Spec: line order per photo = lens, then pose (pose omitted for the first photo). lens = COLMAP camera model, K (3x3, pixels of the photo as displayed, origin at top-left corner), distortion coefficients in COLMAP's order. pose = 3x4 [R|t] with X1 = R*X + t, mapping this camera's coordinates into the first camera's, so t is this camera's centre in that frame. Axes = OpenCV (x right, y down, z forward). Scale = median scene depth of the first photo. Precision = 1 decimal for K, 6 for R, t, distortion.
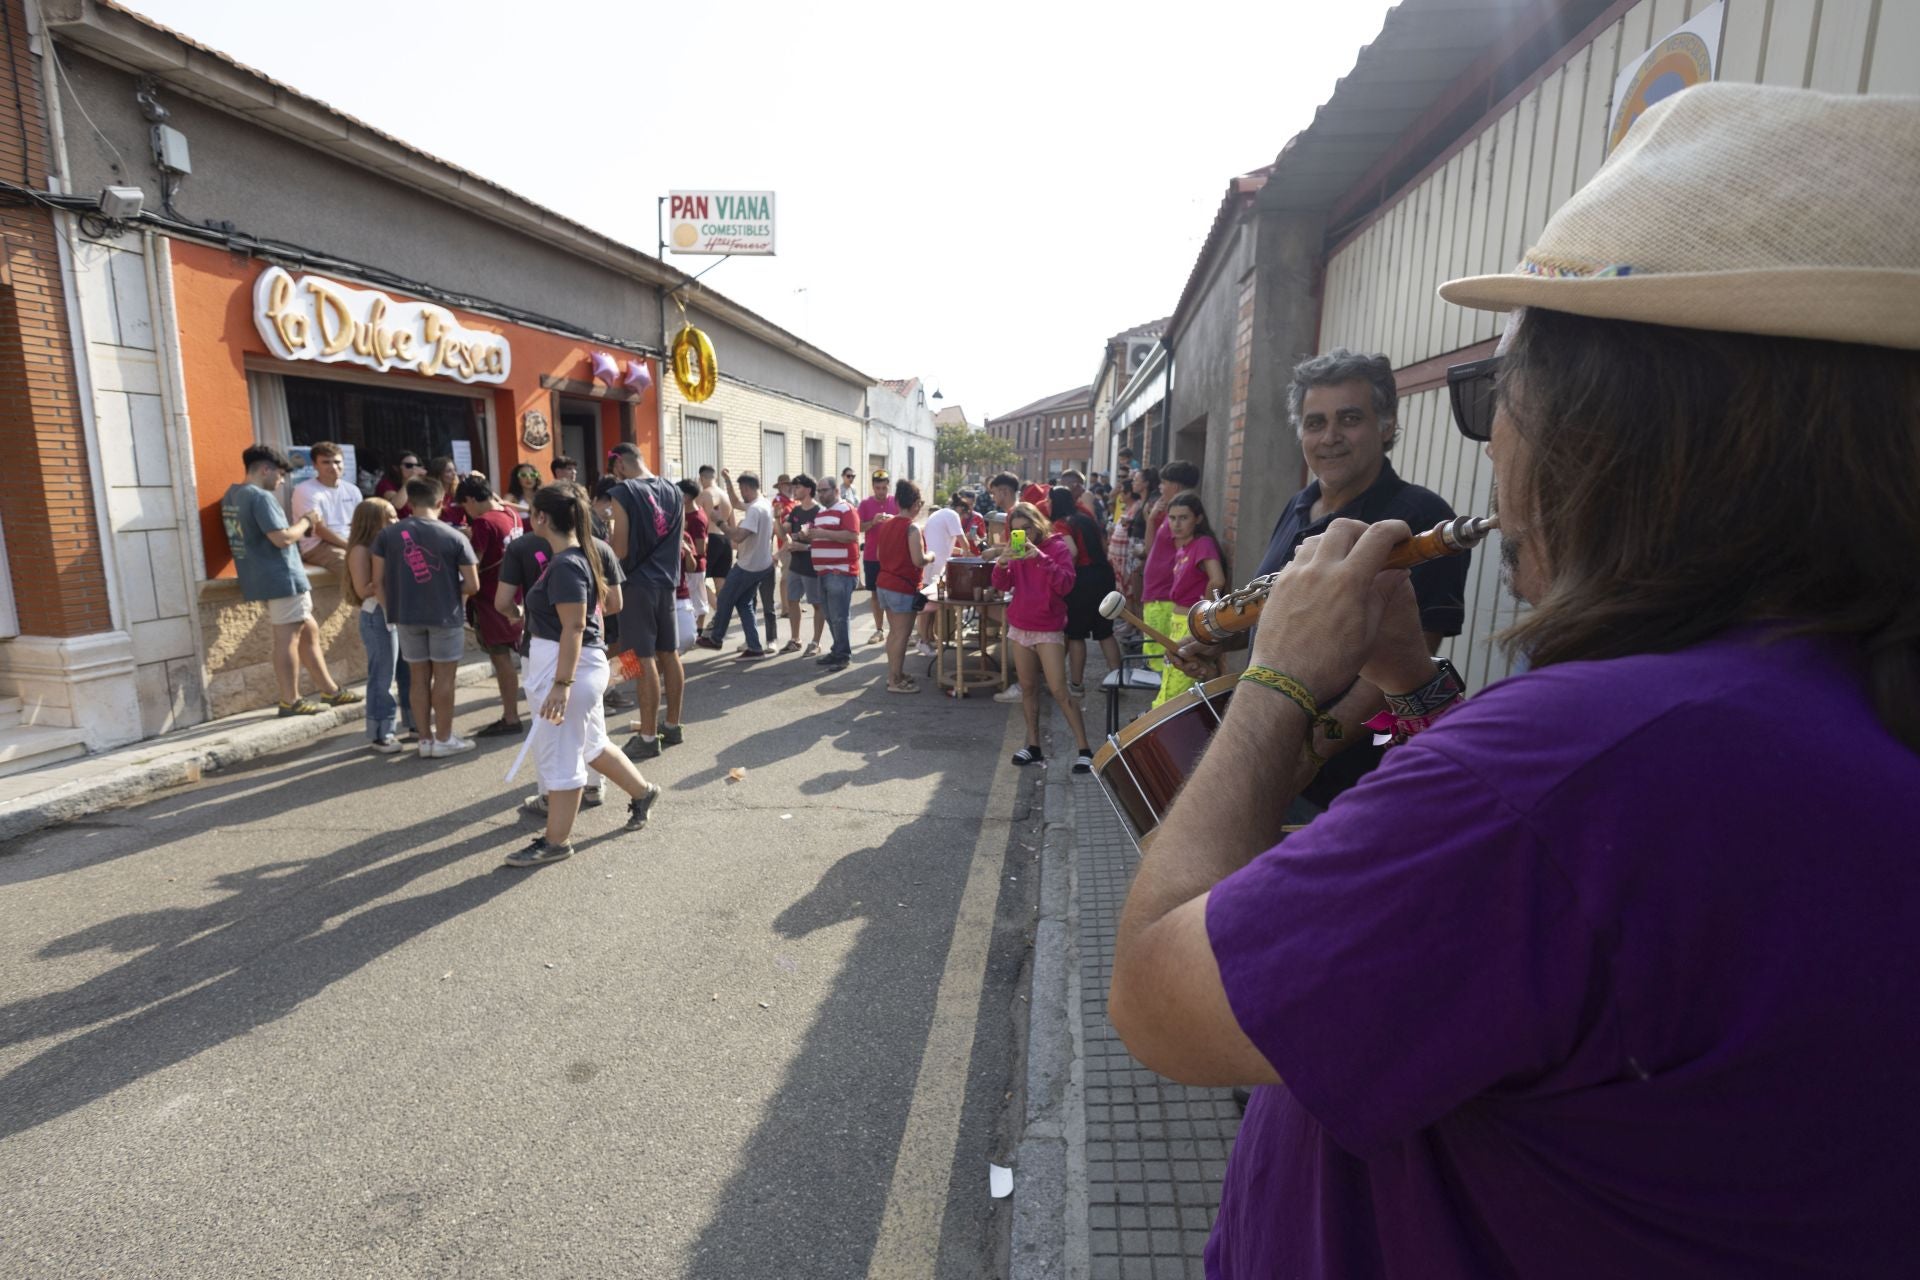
lens RADIAL K [[901.6, 0, 960.0], [0, 901.6, 640.0], [0, 0, 1]] dist [0.022678, -0.000077]
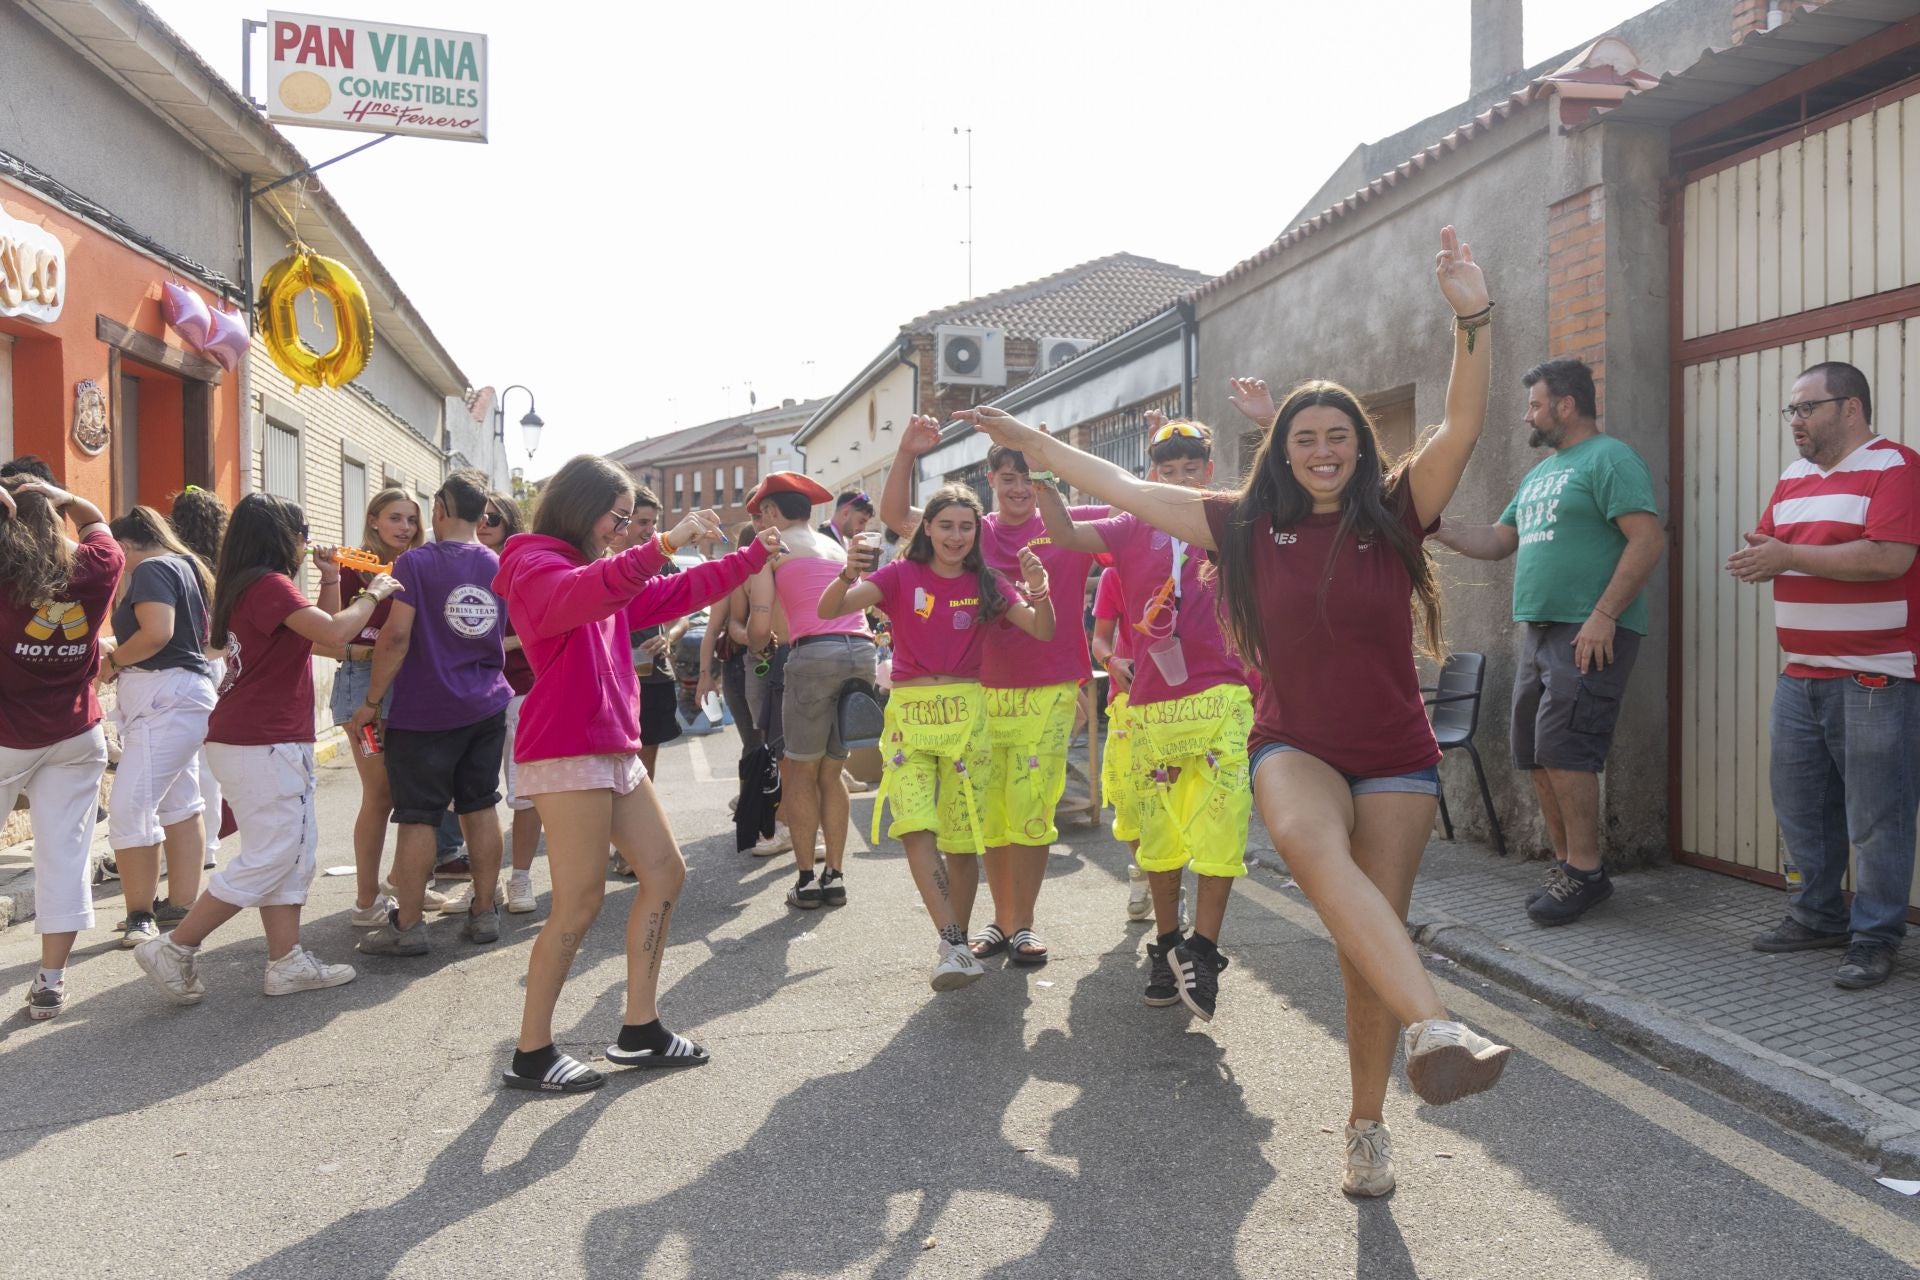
lens RADIAL K [[1596.7, 0, 1128.1], [0, 1596.7, 639.8], [0, 0, 1]] dist [0.011074, 0.007732]
pose [[0.912152, -0.038069, 0.408080, -0.258167], [0.096901, 0.987480, -0.124475, 0.049795], [-0.398232, 0.153083, 0.904421, -0.024205]]
